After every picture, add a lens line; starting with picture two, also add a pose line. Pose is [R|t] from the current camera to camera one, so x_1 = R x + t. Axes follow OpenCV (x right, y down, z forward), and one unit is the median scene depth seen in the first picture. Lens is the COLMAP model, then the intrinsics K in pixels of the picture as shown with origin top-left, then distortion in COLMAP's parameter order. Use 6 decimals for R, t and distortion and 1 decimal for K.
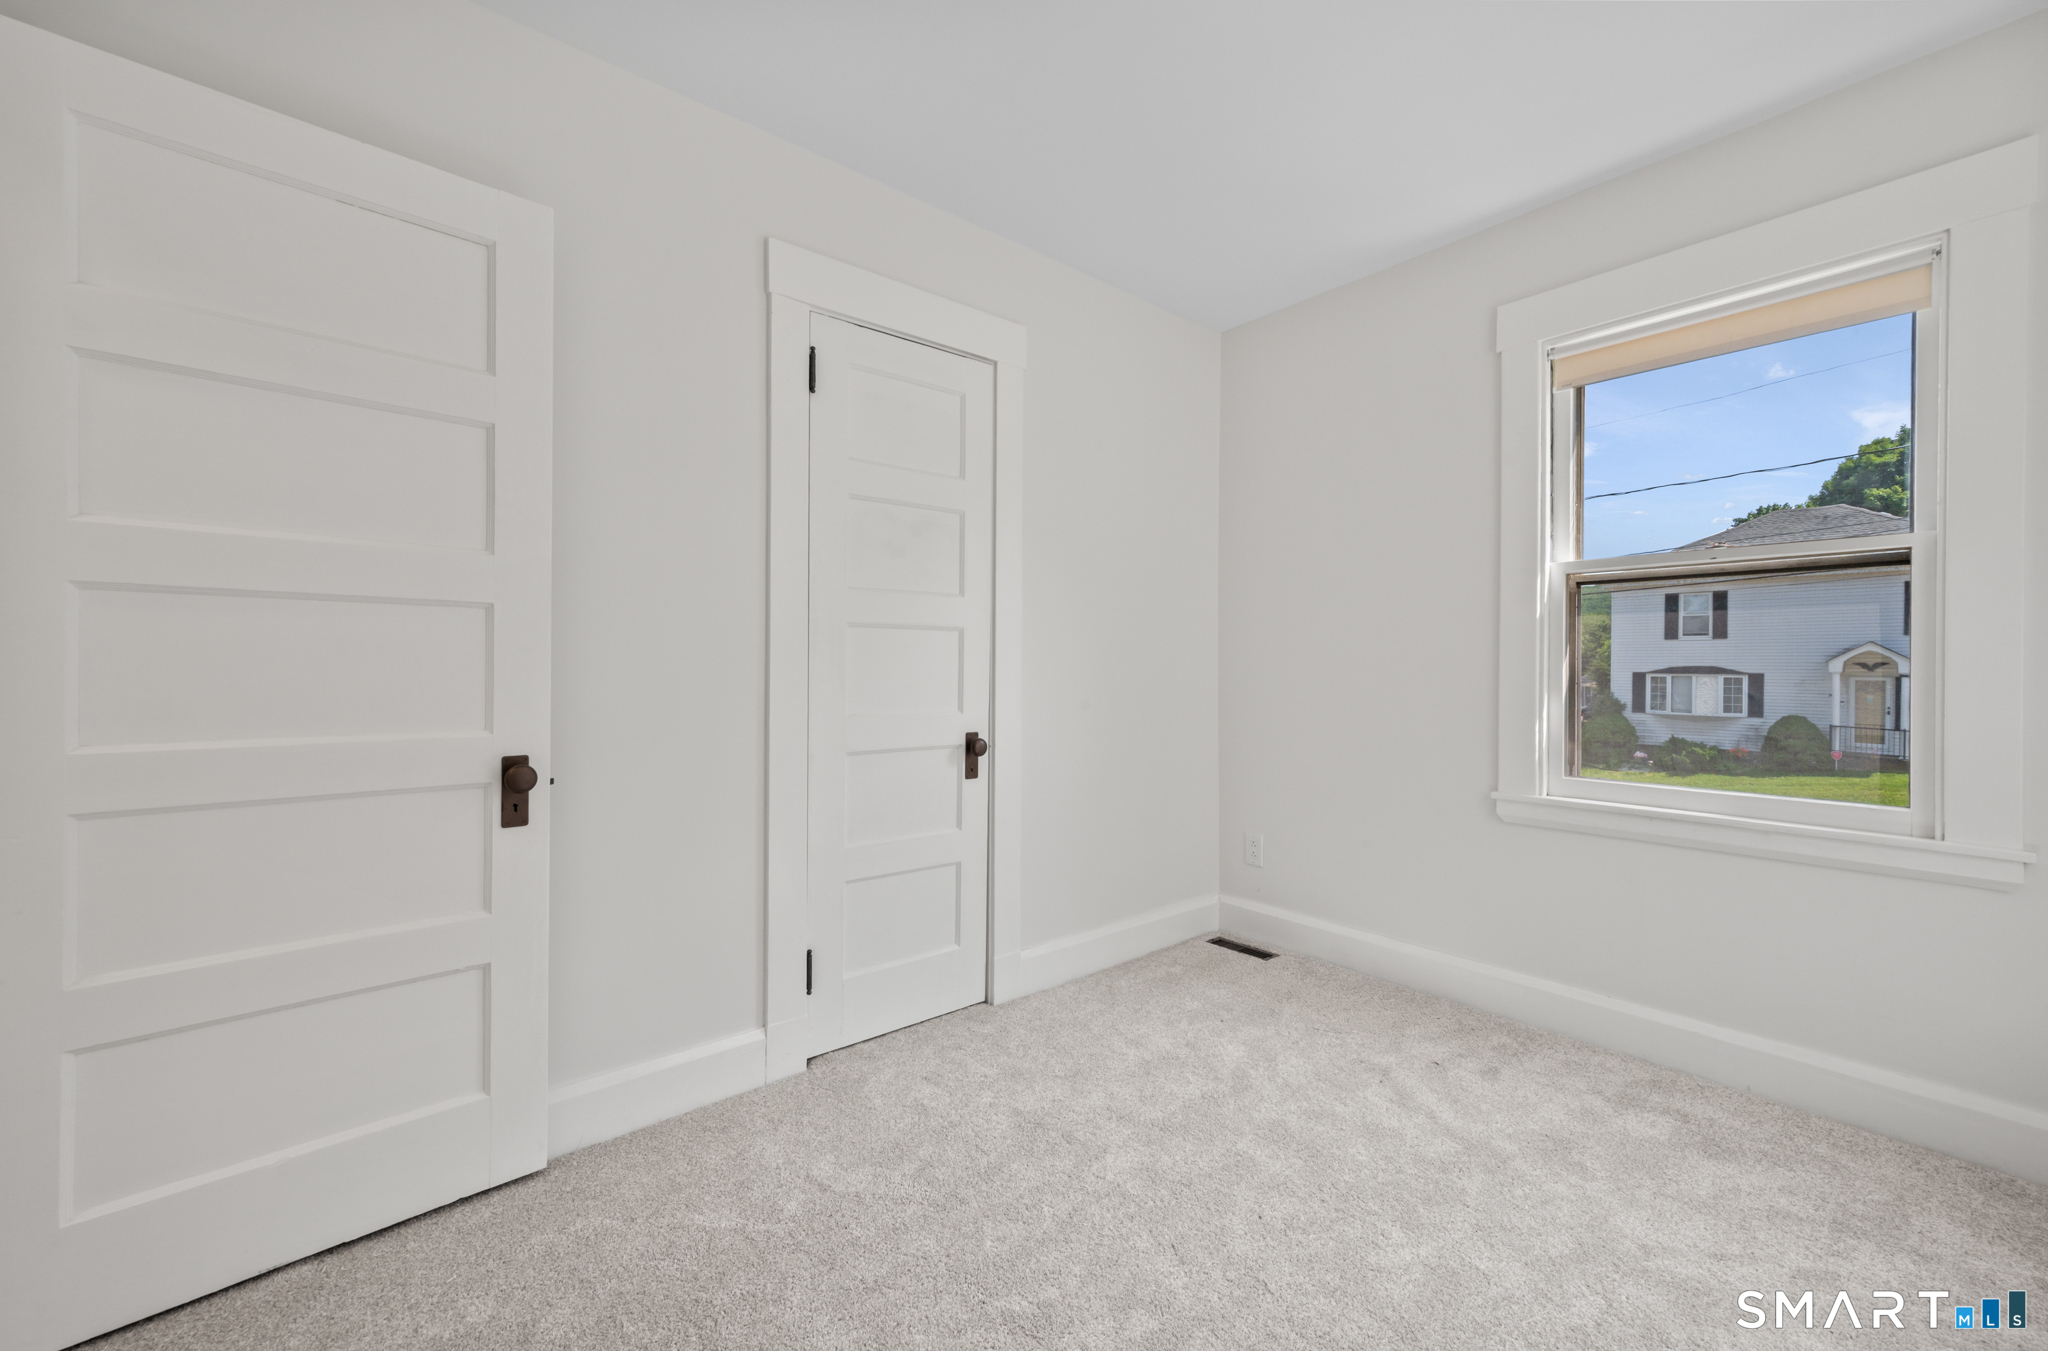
lens RADIAL K [[798.1, 0, 1028.6], [0, 798.1, 661.3], [0, 0, 1]] dist [0.015223, 0.000098]
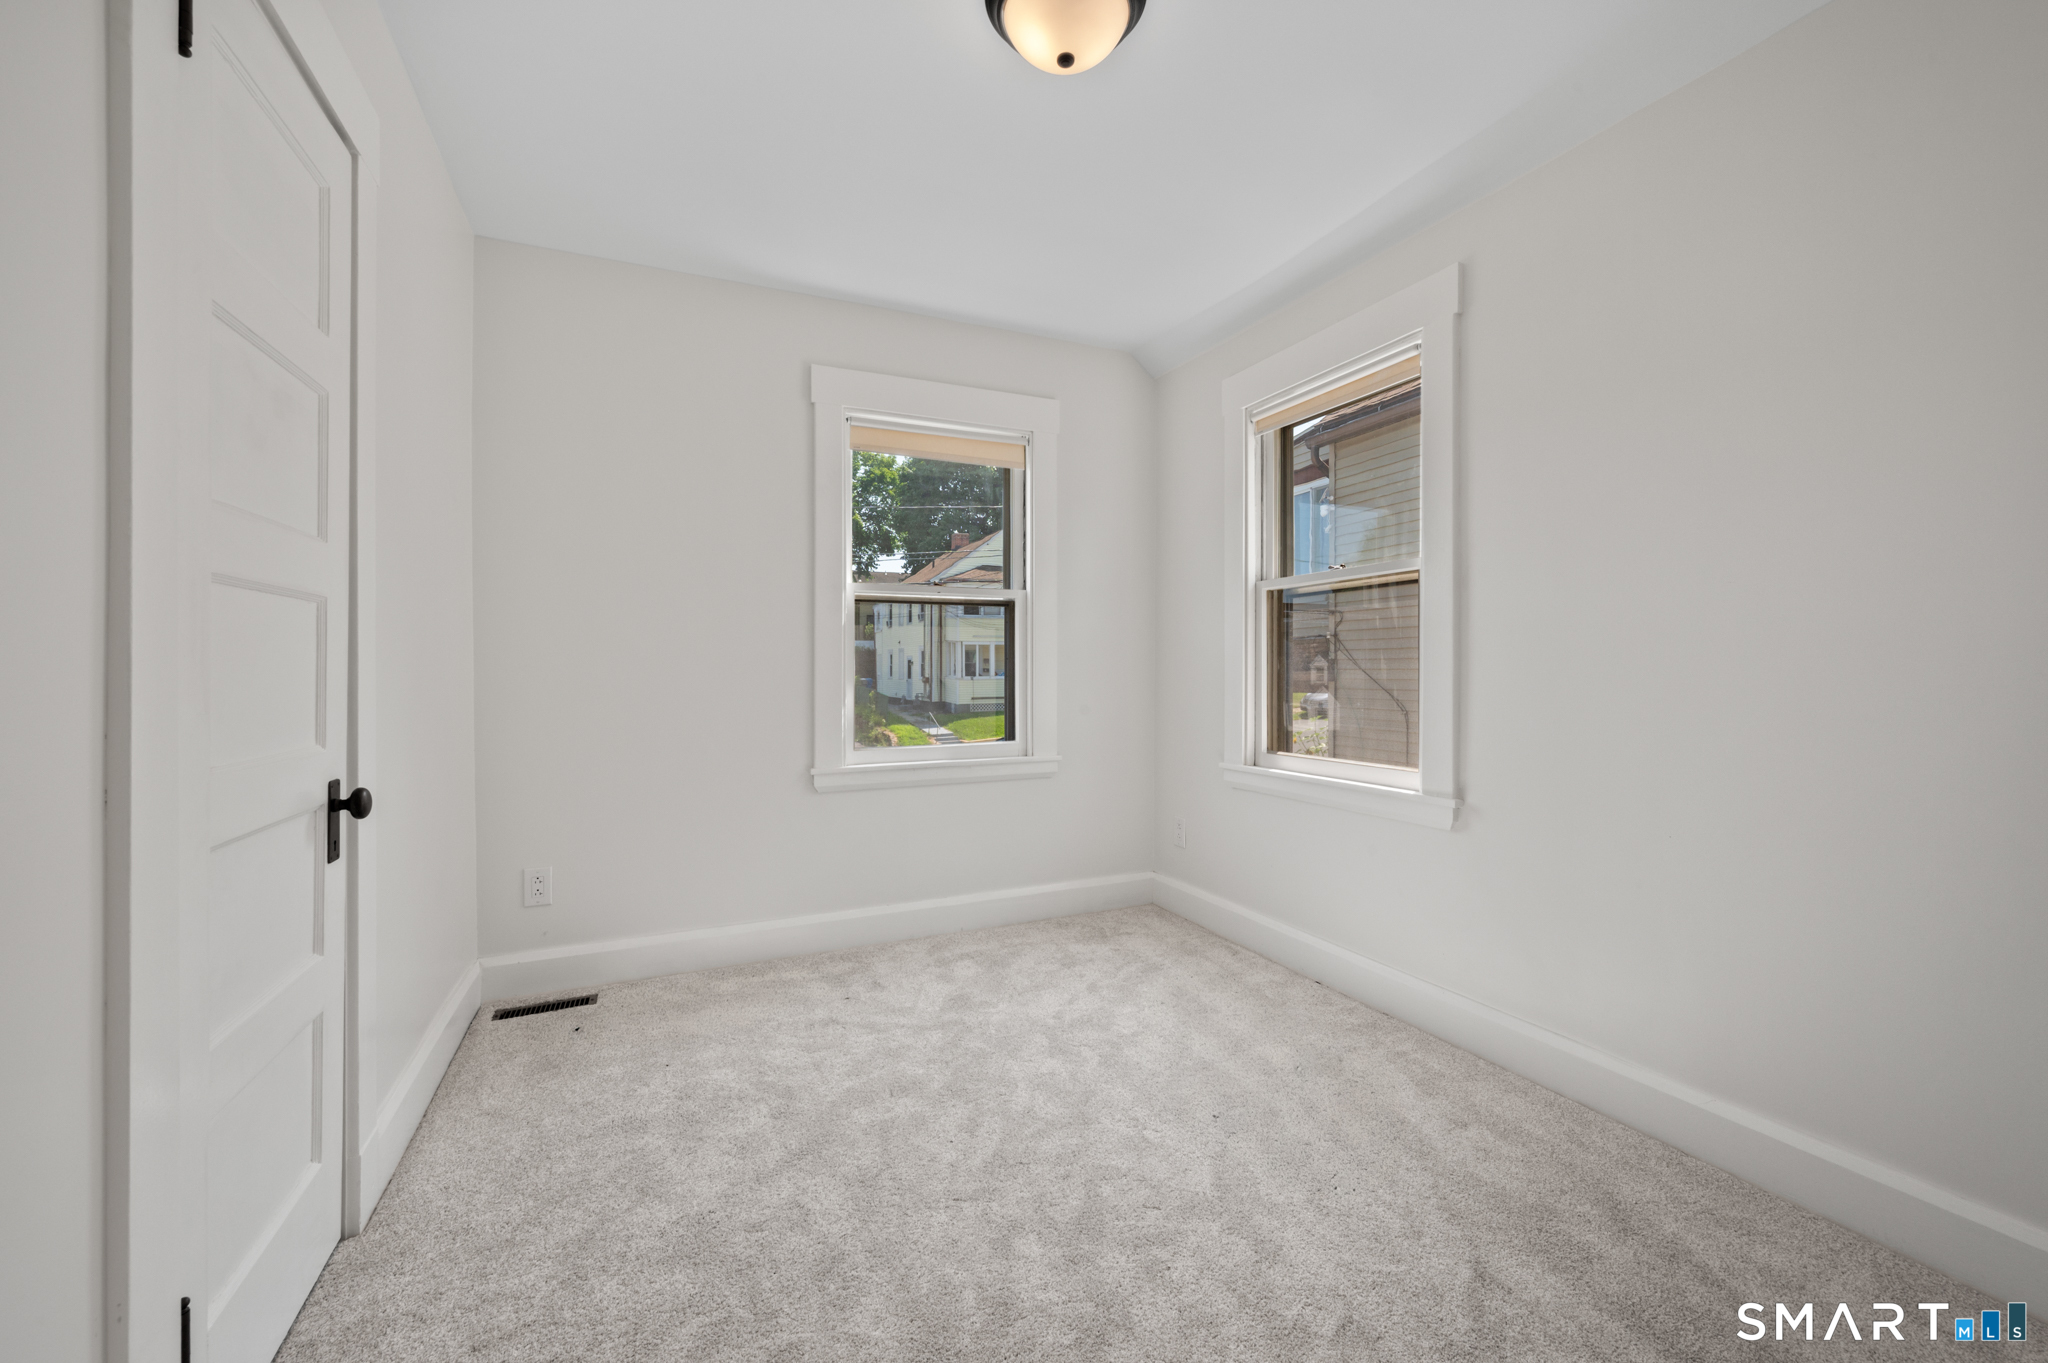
lens RADIAL K [[806.9, 0, 1036.0], [0, 806.9, 672.3], [0, 0, 1]] dist [0.008603, -0.000070]
pose [[0.279955, -0.012190, 0.959936, -0.567255], [0.001025, 0.999923, 0.012399, 0.004361], [-0.960013, -0.002487, 0.279946, 0.407889]]
